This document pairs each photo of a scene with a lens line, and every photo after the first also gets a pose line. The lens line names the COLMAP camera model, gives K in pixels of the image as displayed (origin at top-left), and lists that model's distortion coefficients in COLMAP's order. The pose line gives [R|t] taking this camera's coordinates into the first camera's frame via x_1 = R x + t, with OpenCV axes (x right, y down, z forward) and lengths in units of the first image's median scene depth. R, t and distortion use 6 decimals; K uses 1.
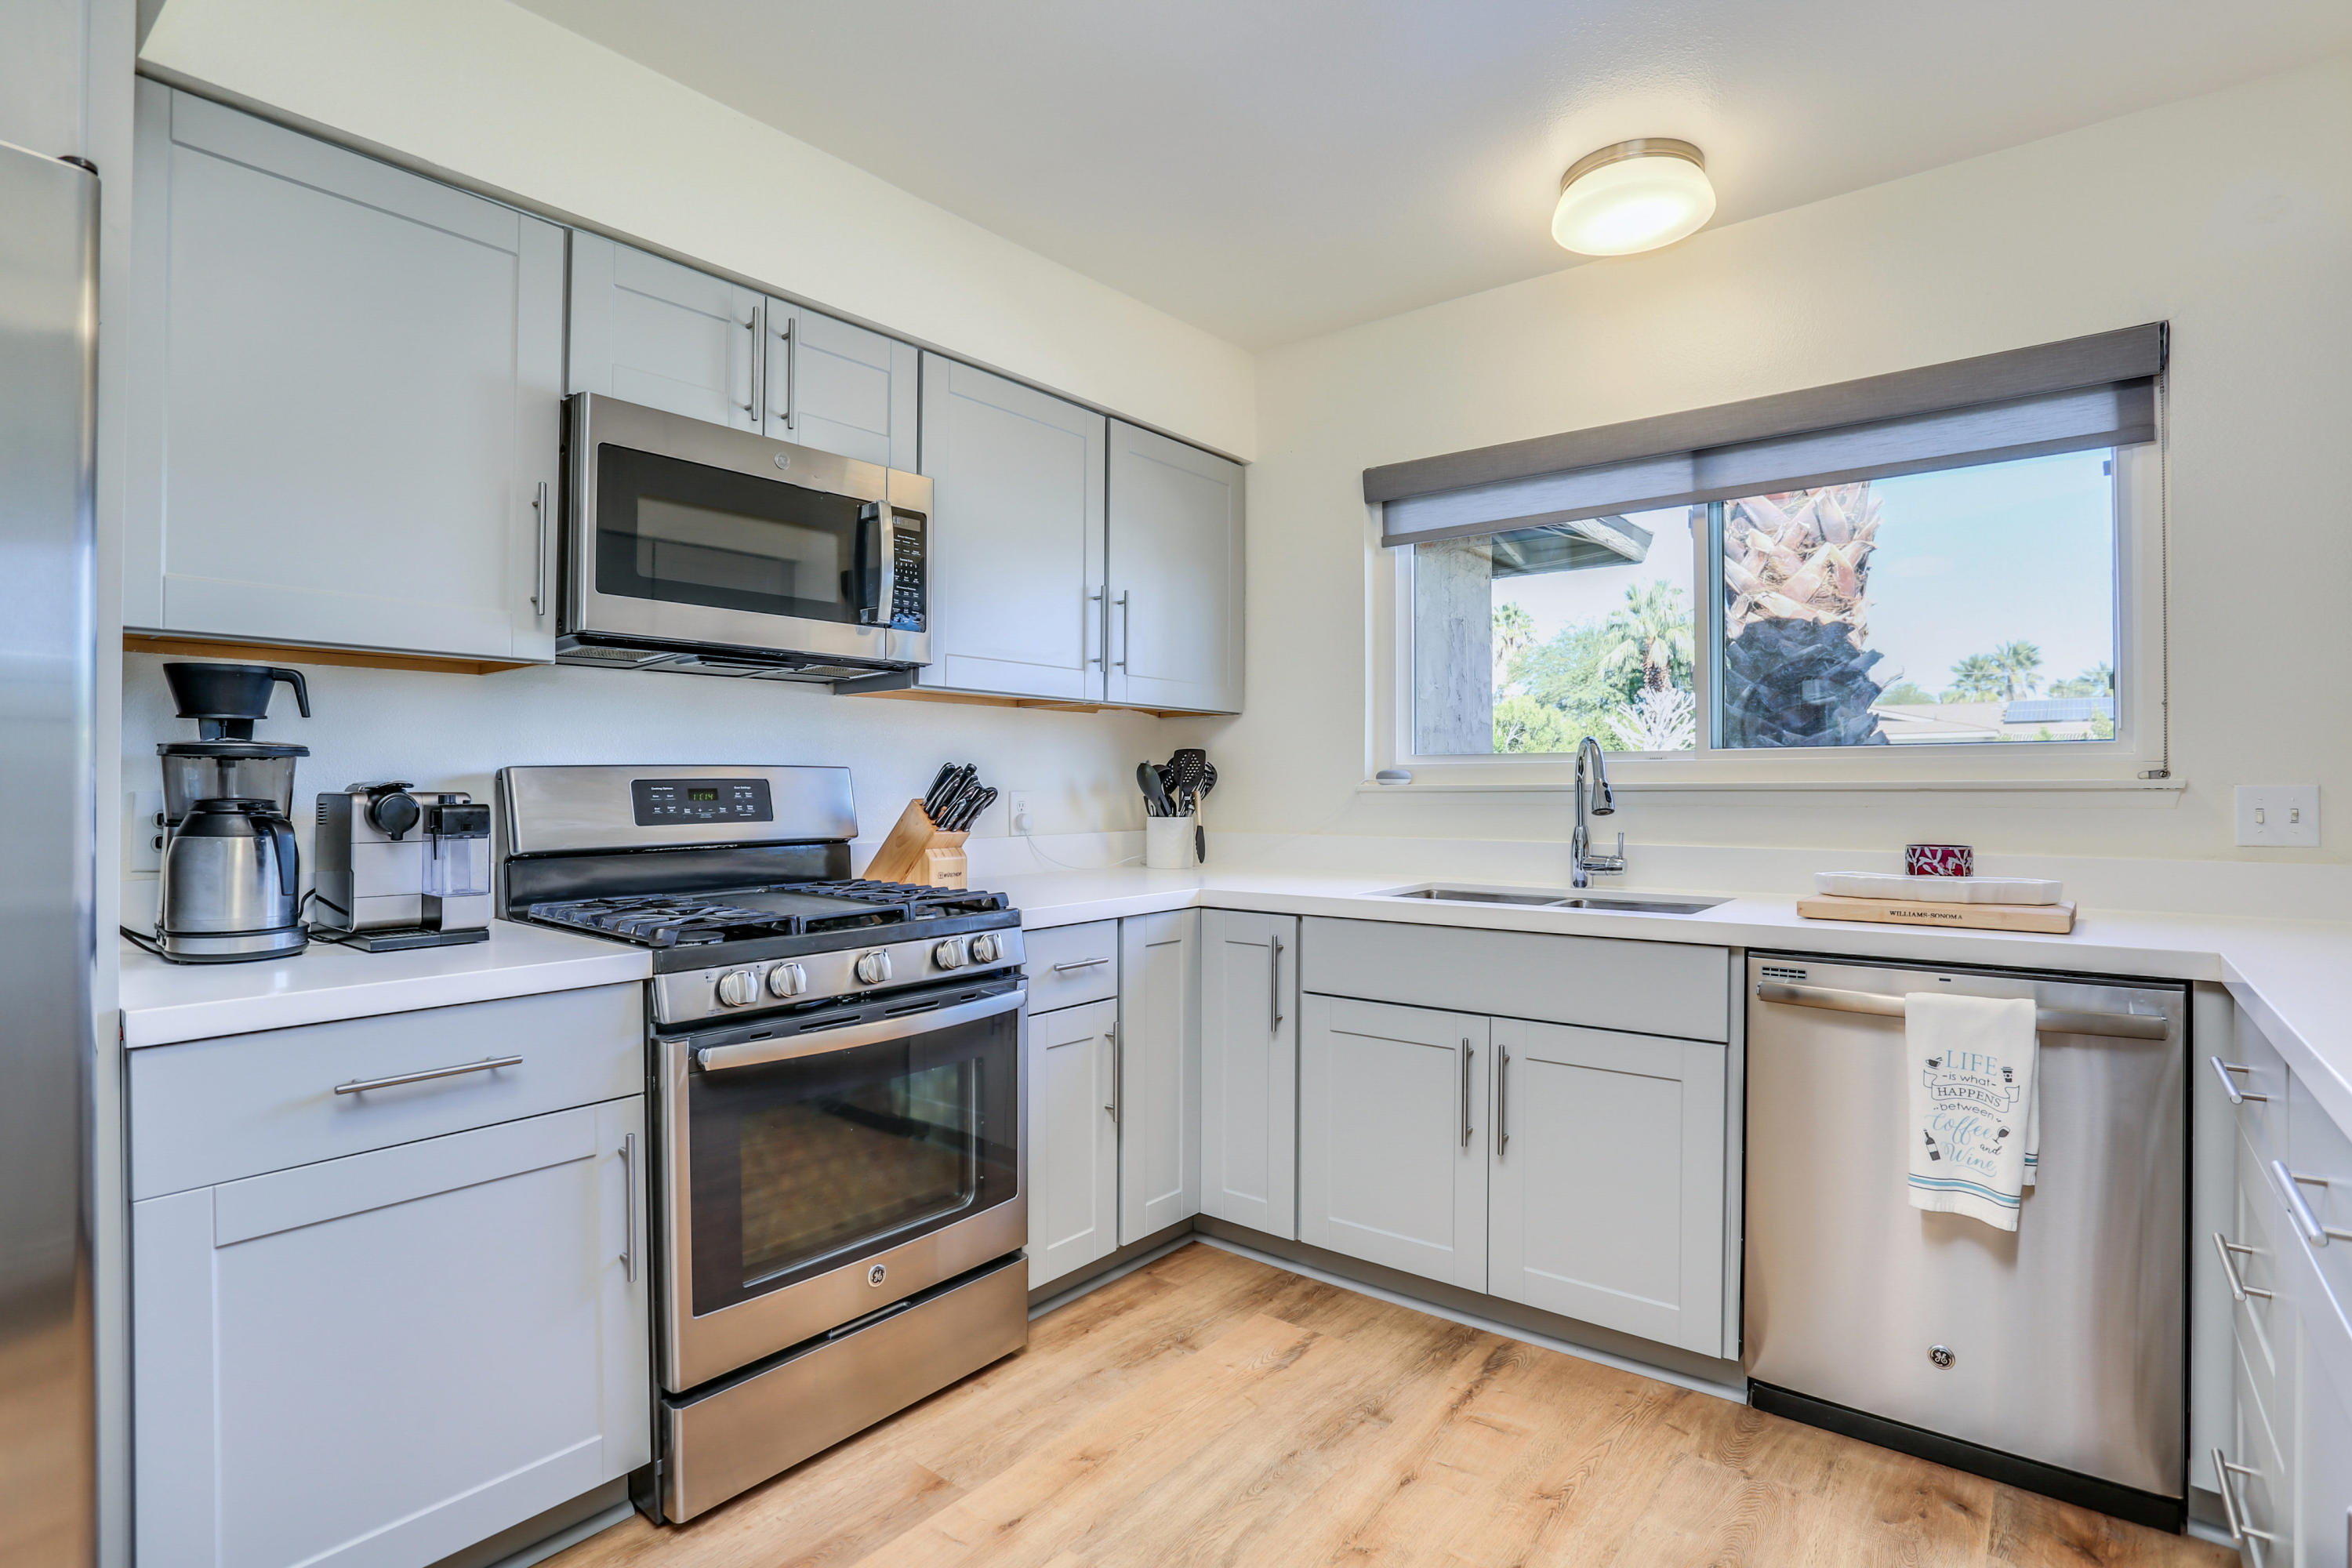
lens RADIAL K [[1189.8, 0, 1156.0], [0, 1189.8, 778.1], [0, 0, 1]] dist [-0.040001, 0.012346]
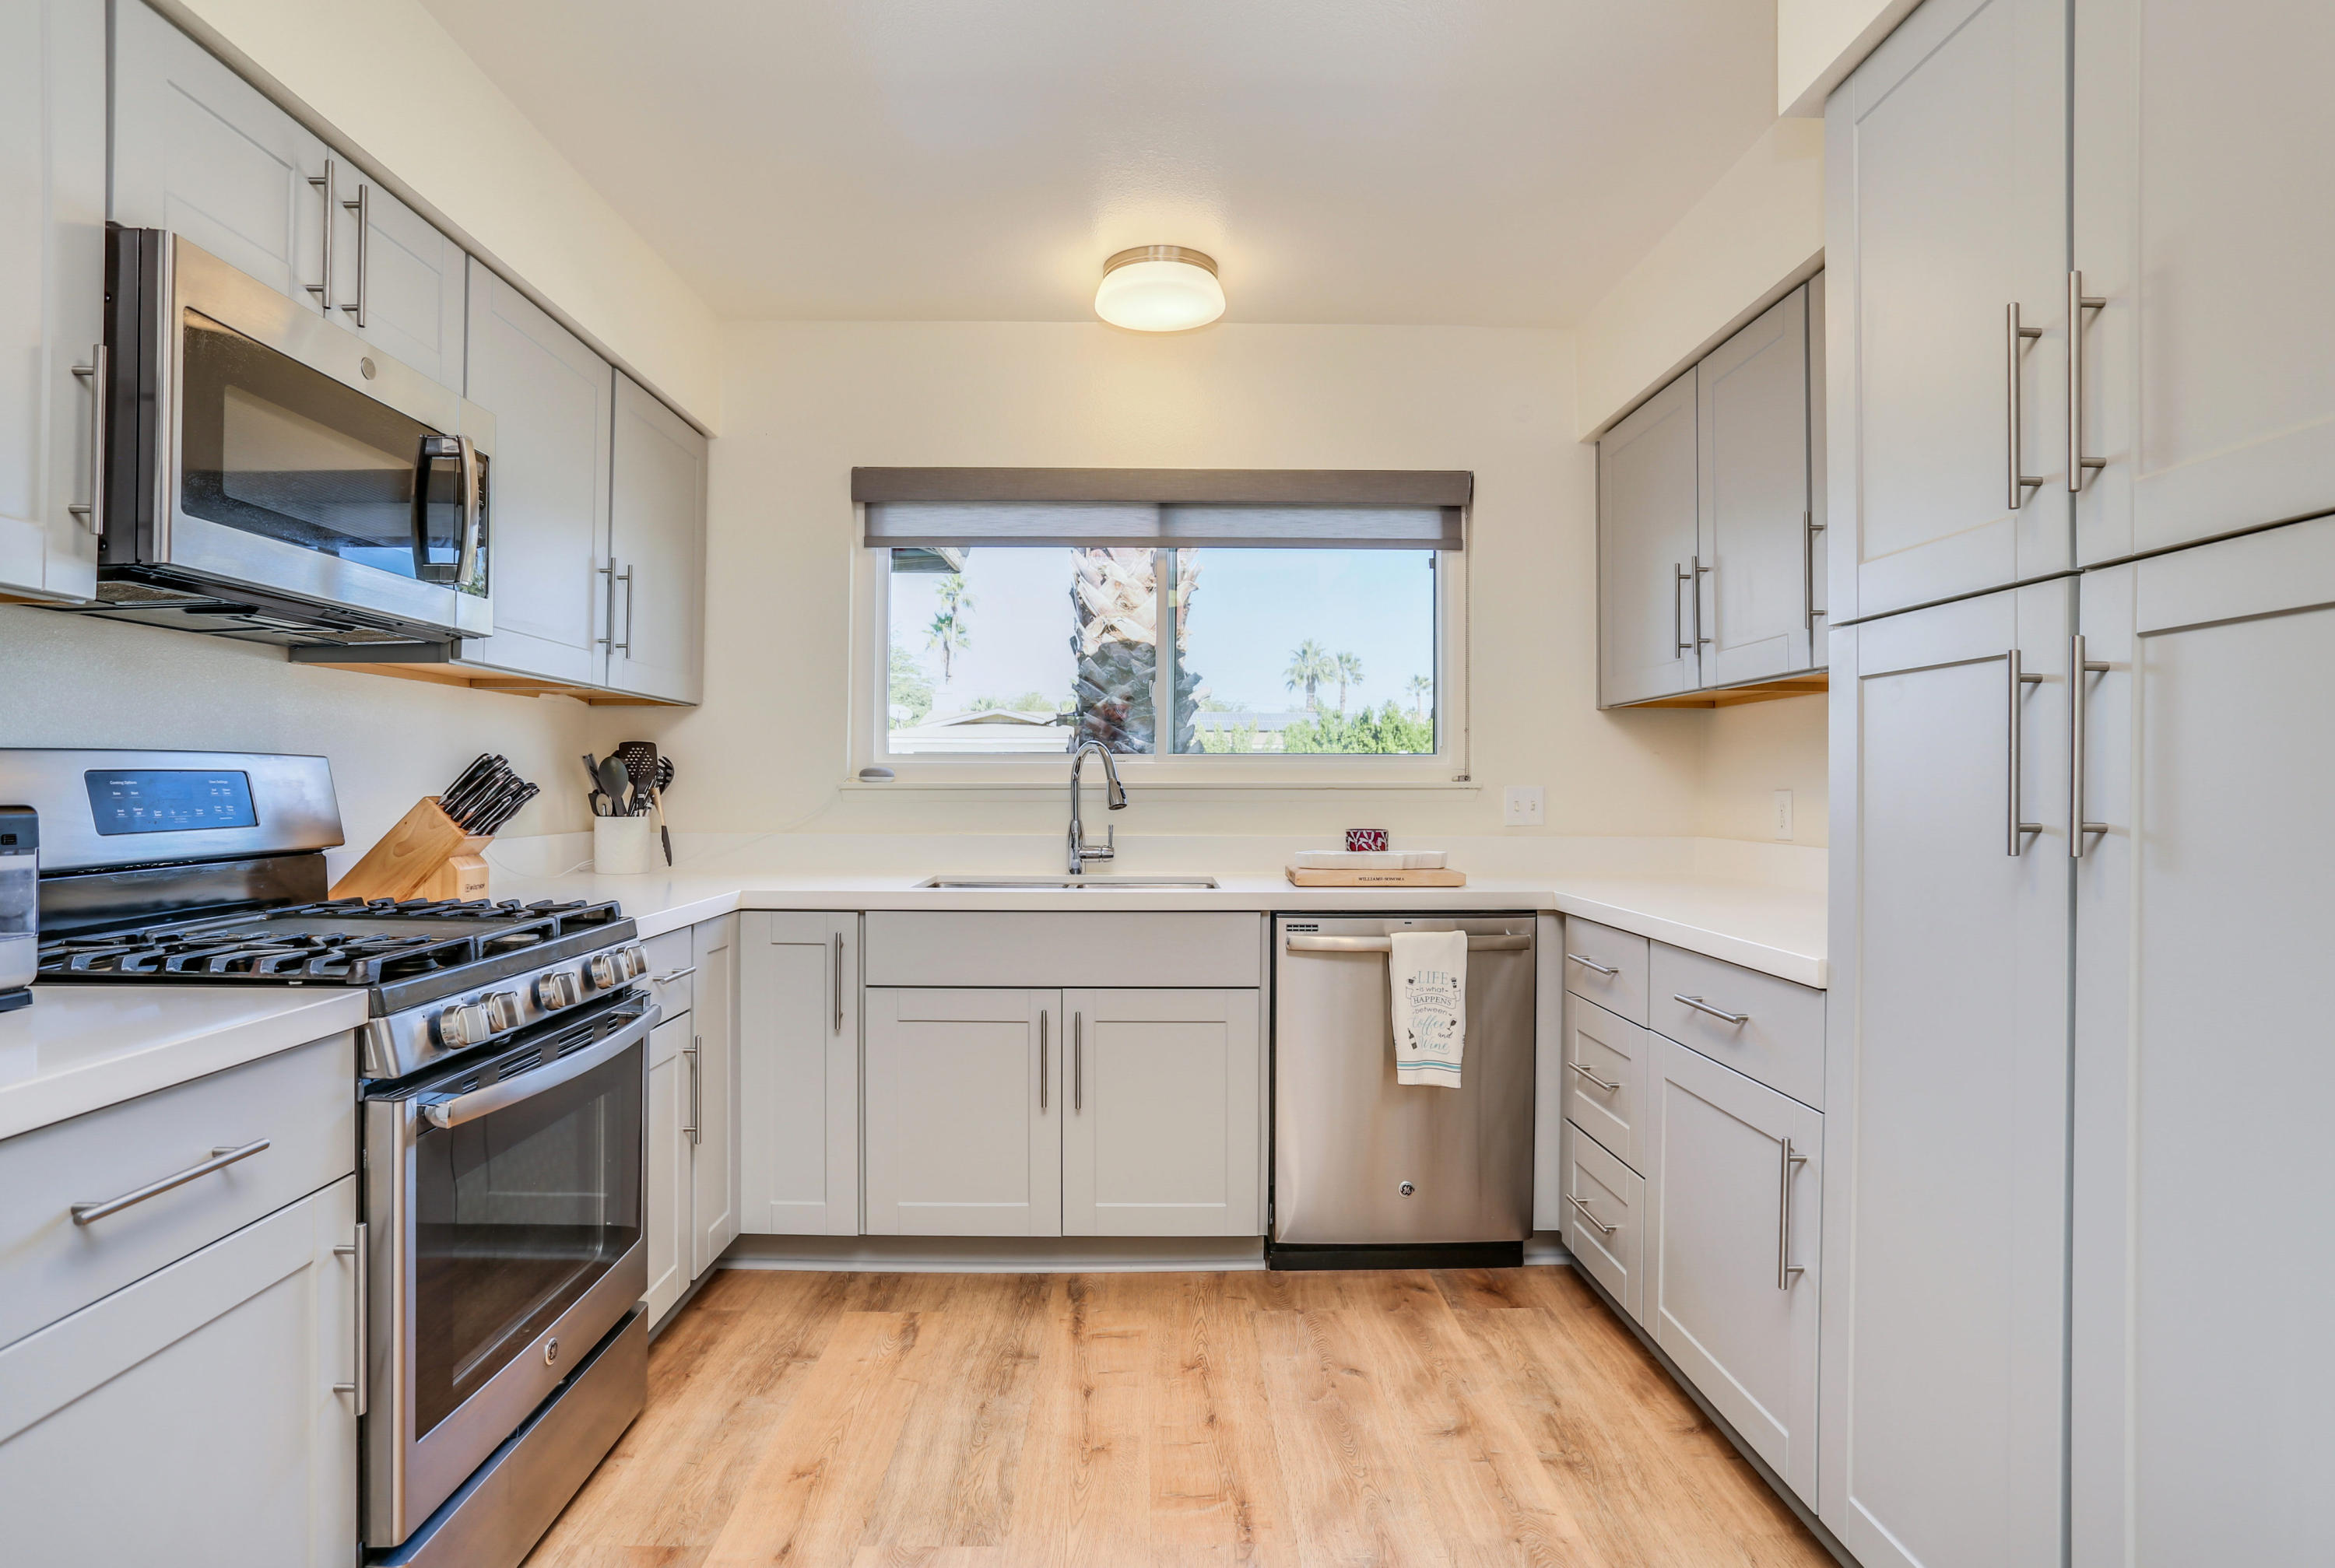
lens RADIAL K [[1281.1, 0, 1176.6], [0, 1281.1, 779.1], [0, 0, 1]] dist [-0.018502, 0.009306]
pose [[0.761582, 0.006289, 0.648038, -0.442102], [-0.008881, 0.999960, 0.000734, -0.000159], [-0.648008, -0.006314, 0.761607, 0.000699]]
